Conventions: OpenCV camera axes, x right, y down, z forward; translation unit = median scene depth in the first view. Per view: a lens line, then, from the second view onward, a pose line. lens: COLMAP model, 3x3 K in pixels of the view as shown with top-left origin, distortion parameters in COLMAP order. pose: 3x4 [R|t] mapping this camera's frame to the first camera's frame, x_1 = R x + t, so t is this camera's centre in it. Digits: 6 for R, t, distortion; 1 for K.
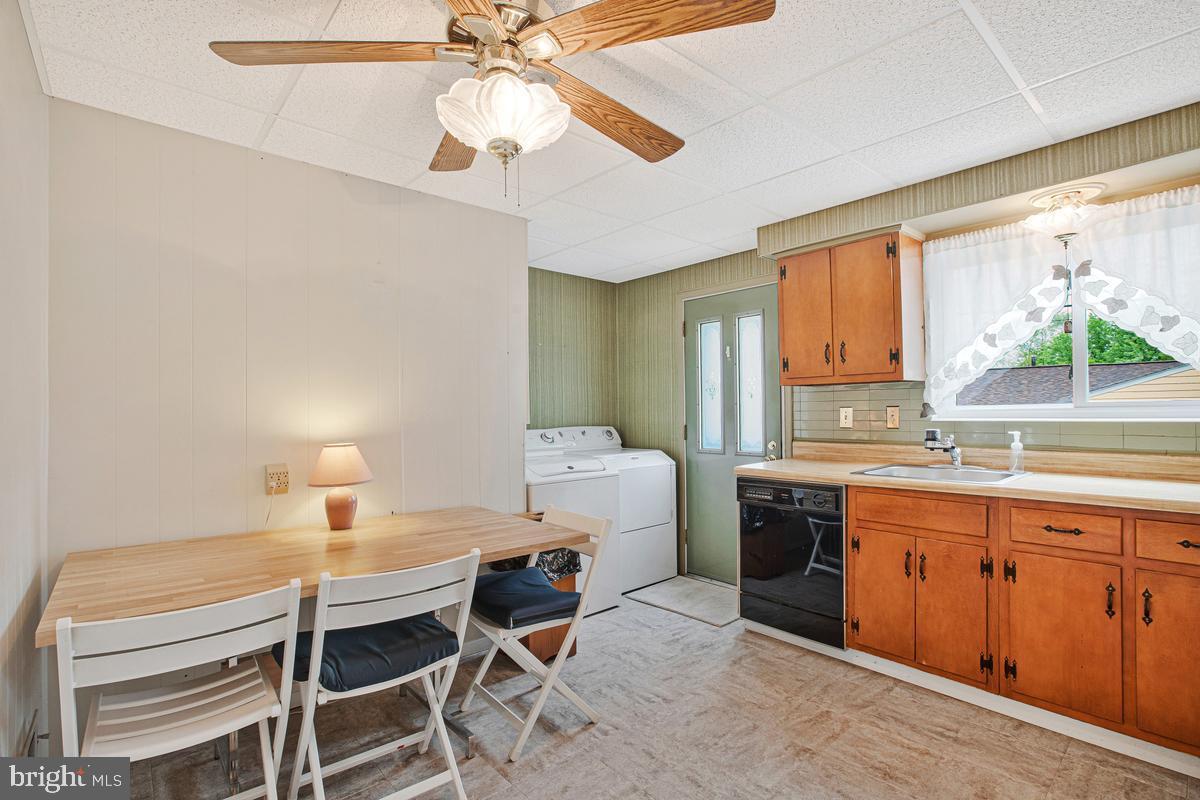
lens RADIAL K [[570.6, 0, 596.9], [0, 570.6, 400.9], [0, 0, 1]] dist [-0.044679, 0.010951]
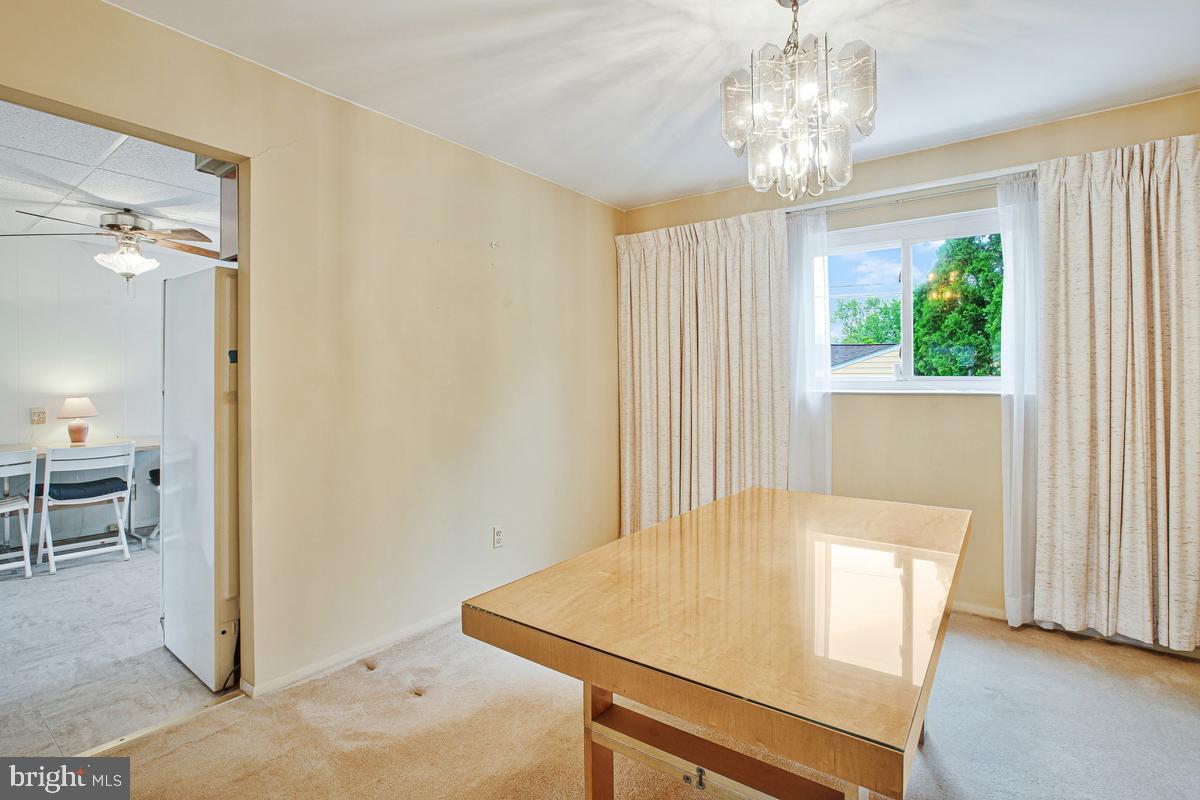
lens RADIAL K [[570.6, 0, 580.3], [0, 570.6, 377.8], [0, 0, 1]] dist [-0.044679, 0.010951]
pose [[0.978074, 0.004874, 0.208199, 1.049604], [-0.007784, 0.999883, 0.013160, -0.028202], [-0.208111, -0.014492, 0.977998, -1.501189]]
